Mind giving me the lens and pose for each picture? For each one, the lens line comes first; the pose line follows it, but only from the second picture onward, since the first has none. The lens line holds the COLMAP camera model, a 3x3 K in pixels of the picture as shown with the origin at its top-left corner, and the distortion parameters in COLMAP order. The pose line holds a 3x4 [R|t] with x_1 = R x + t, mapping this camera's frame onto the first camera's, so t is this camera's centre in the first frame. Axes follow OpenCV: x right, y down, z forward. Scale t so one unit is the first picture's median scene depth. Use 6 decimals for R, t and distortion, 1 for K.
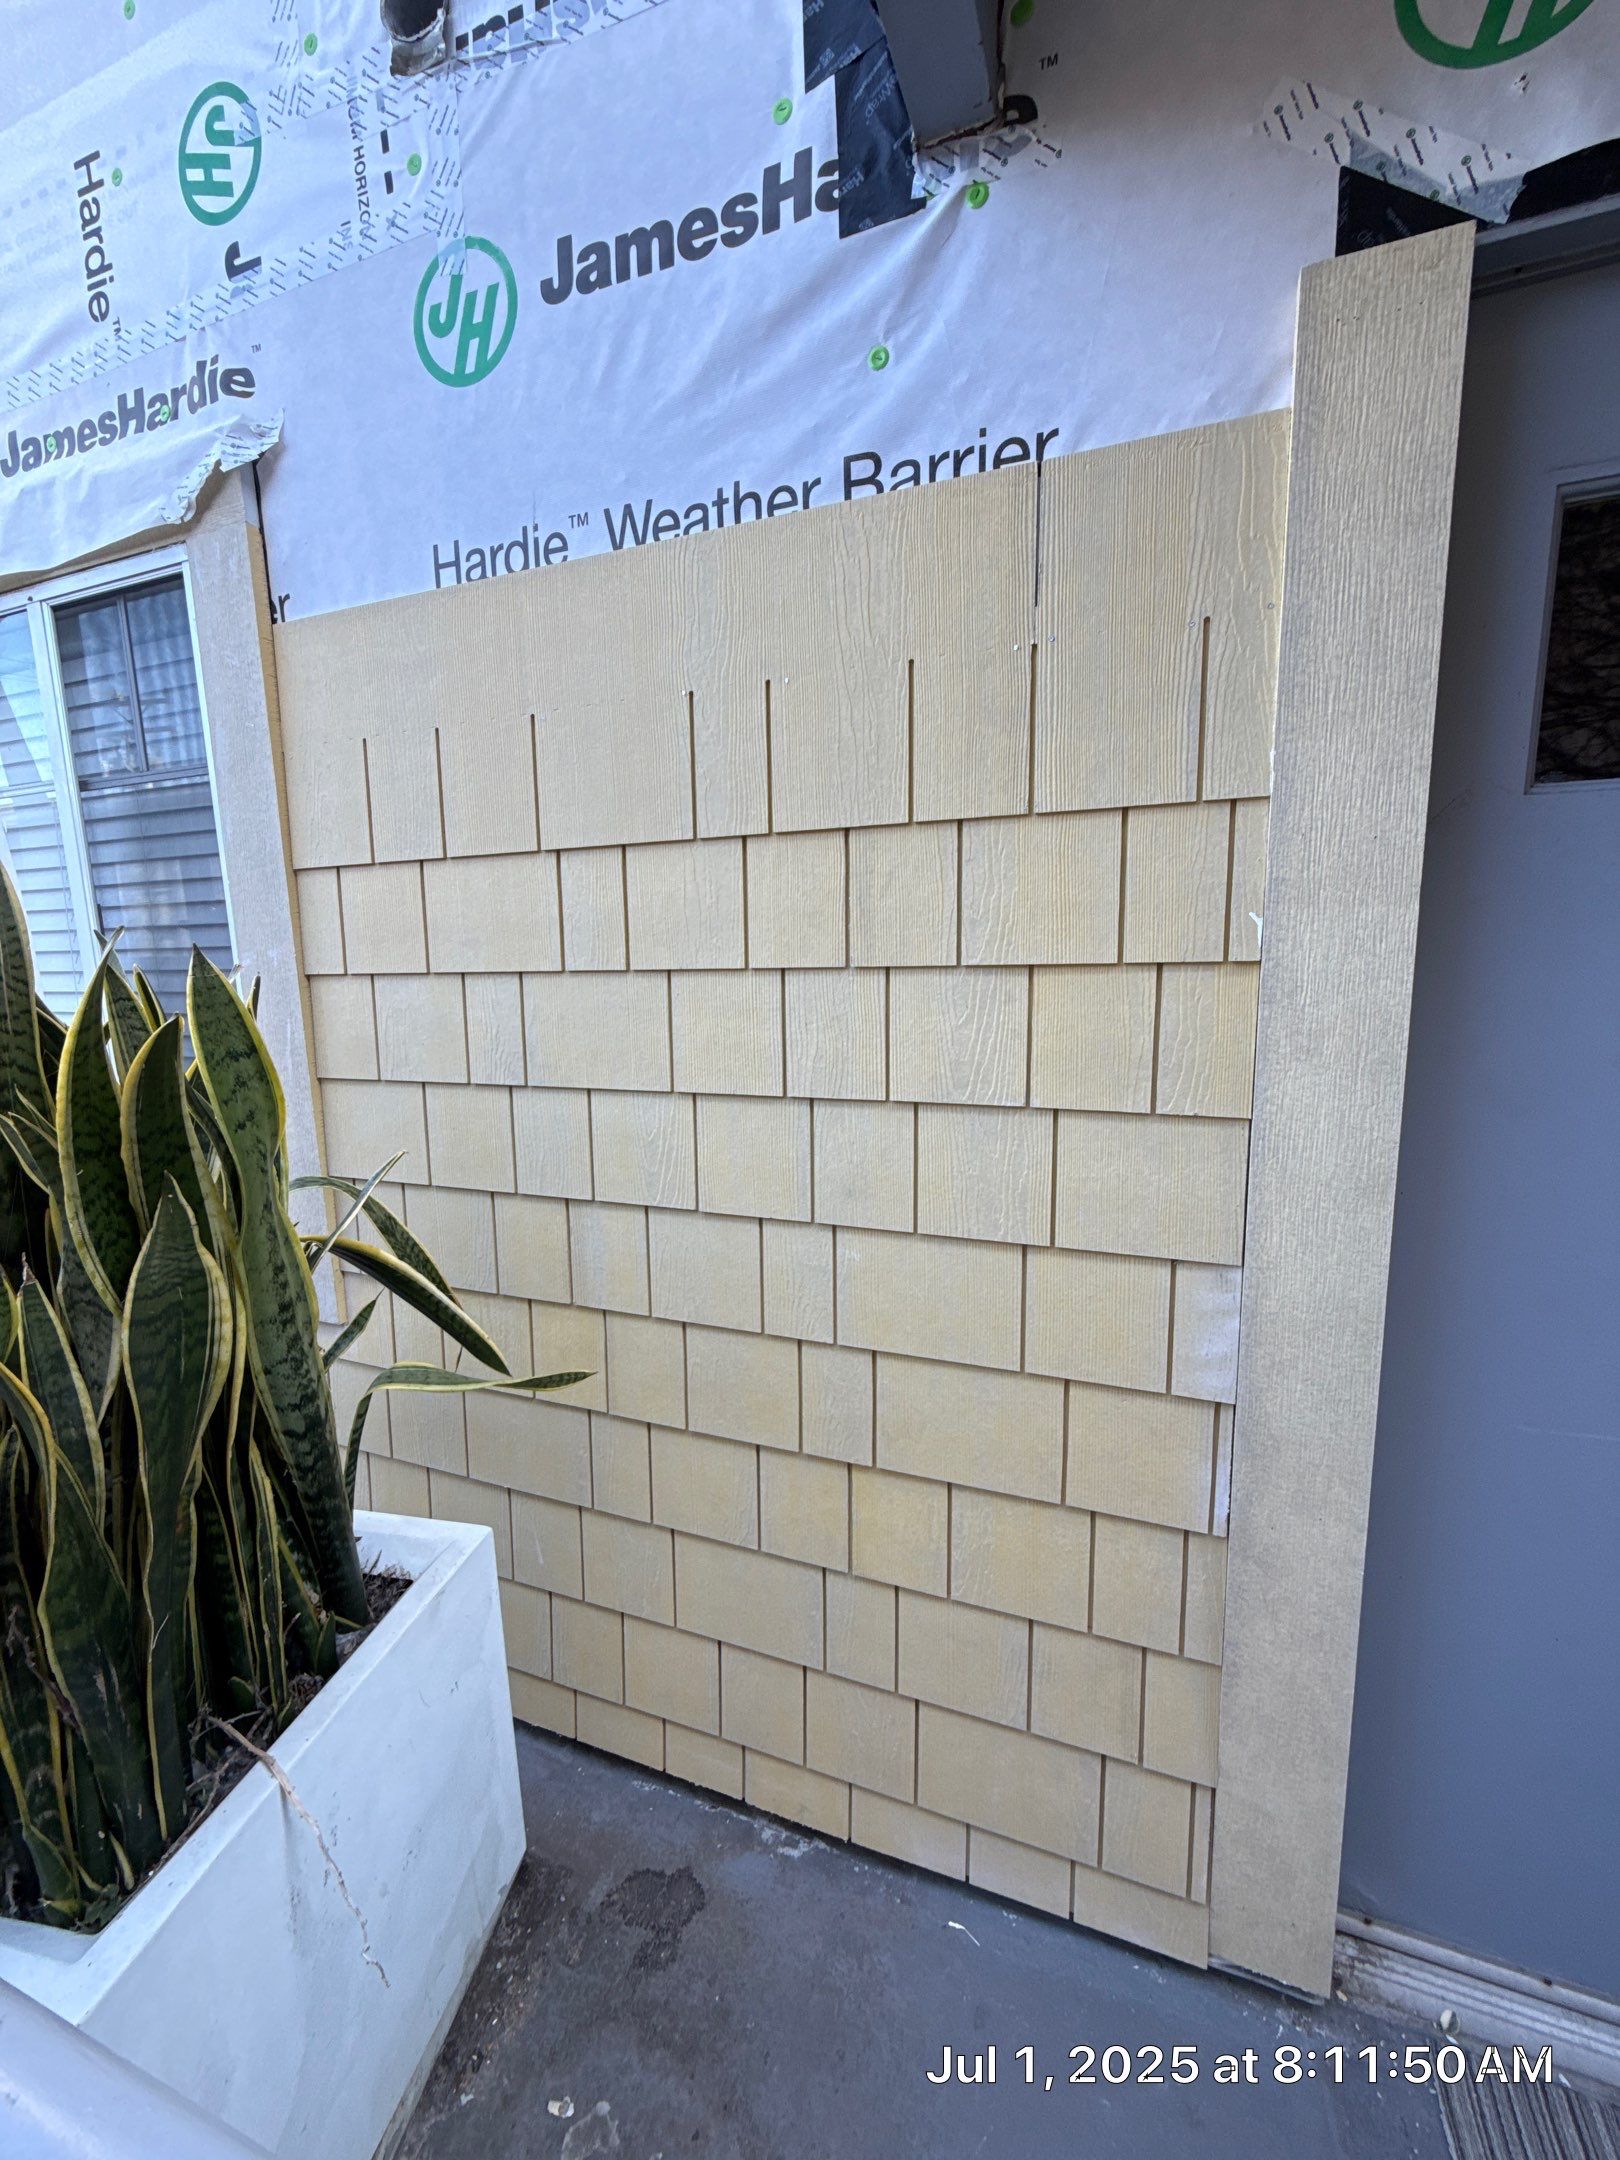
lens RADIAL K [[856.9, 0, 858.3], [0, 856.9, 1087.6], [0, 0, 1]] dist [-0.004812, 0.002046]
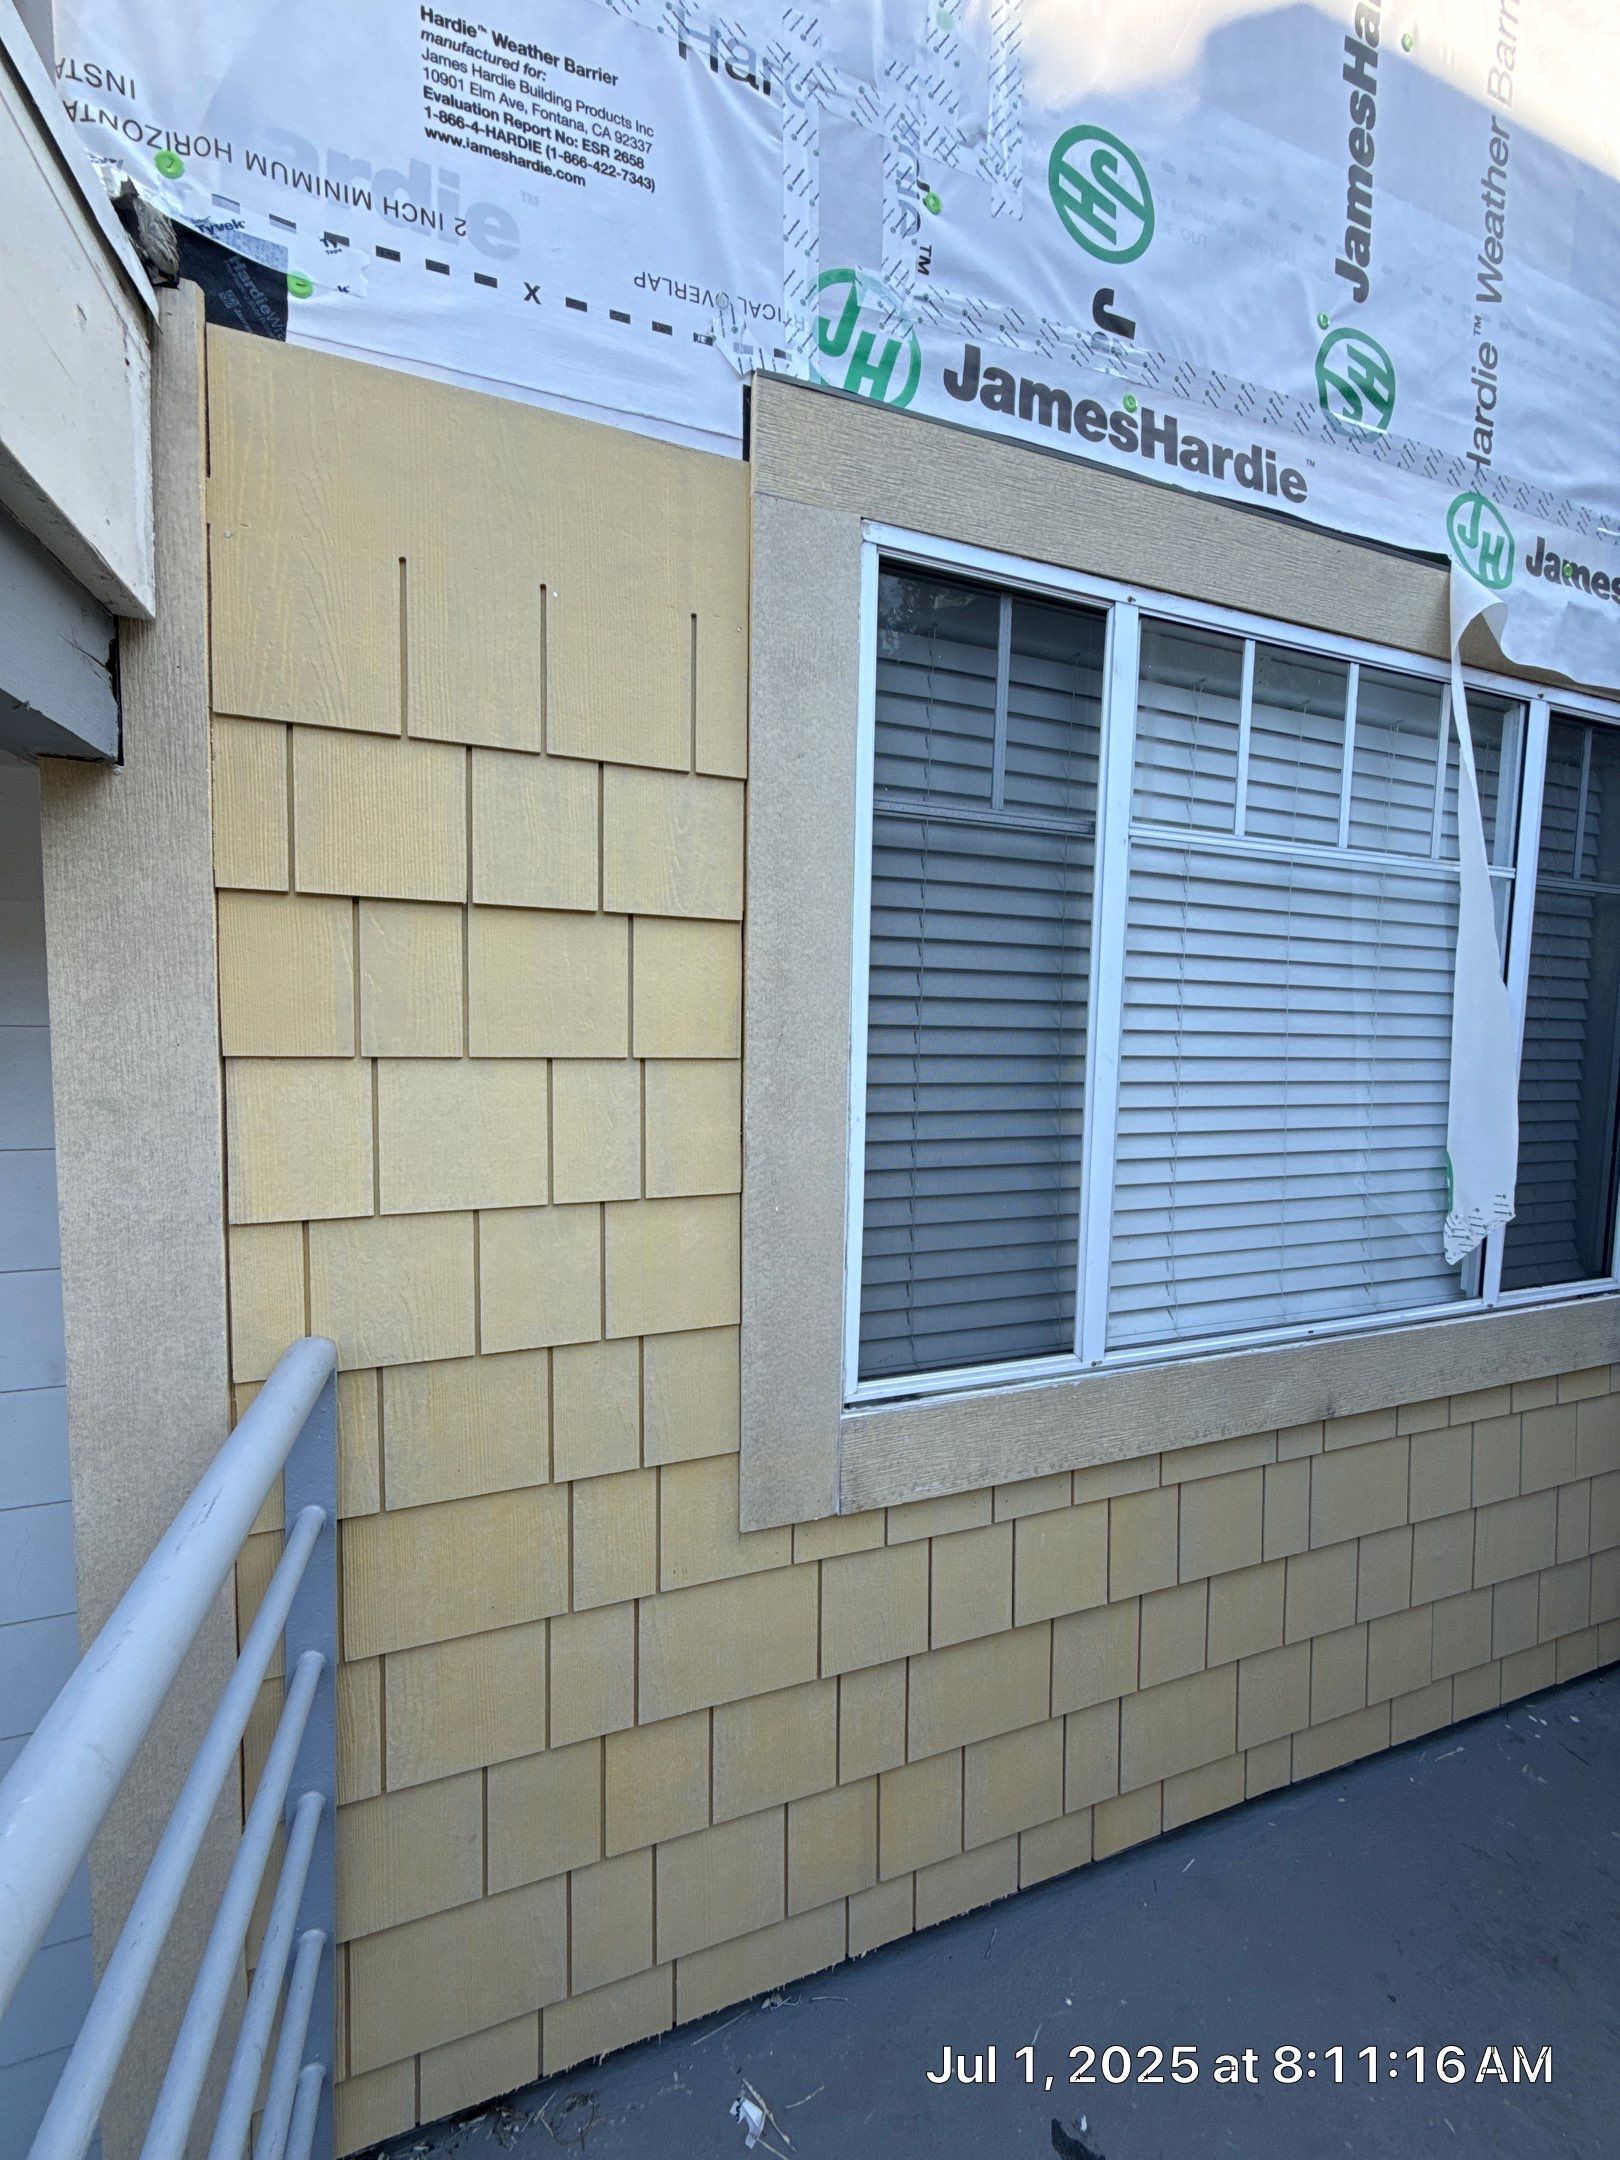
lens RADIAL K [[856.9, 0, 806.5], [0, 856.9, 1101.7], [0, 0, 1]] dist [-0.004812, 0.002046]
pose [[0.768848, -0.021715, 0.639063, -1.264998], [0.070420, 0.996219, -0.050870, -0.050783], [-0.635542, 0.084114, 0.767470, 0.441775]]
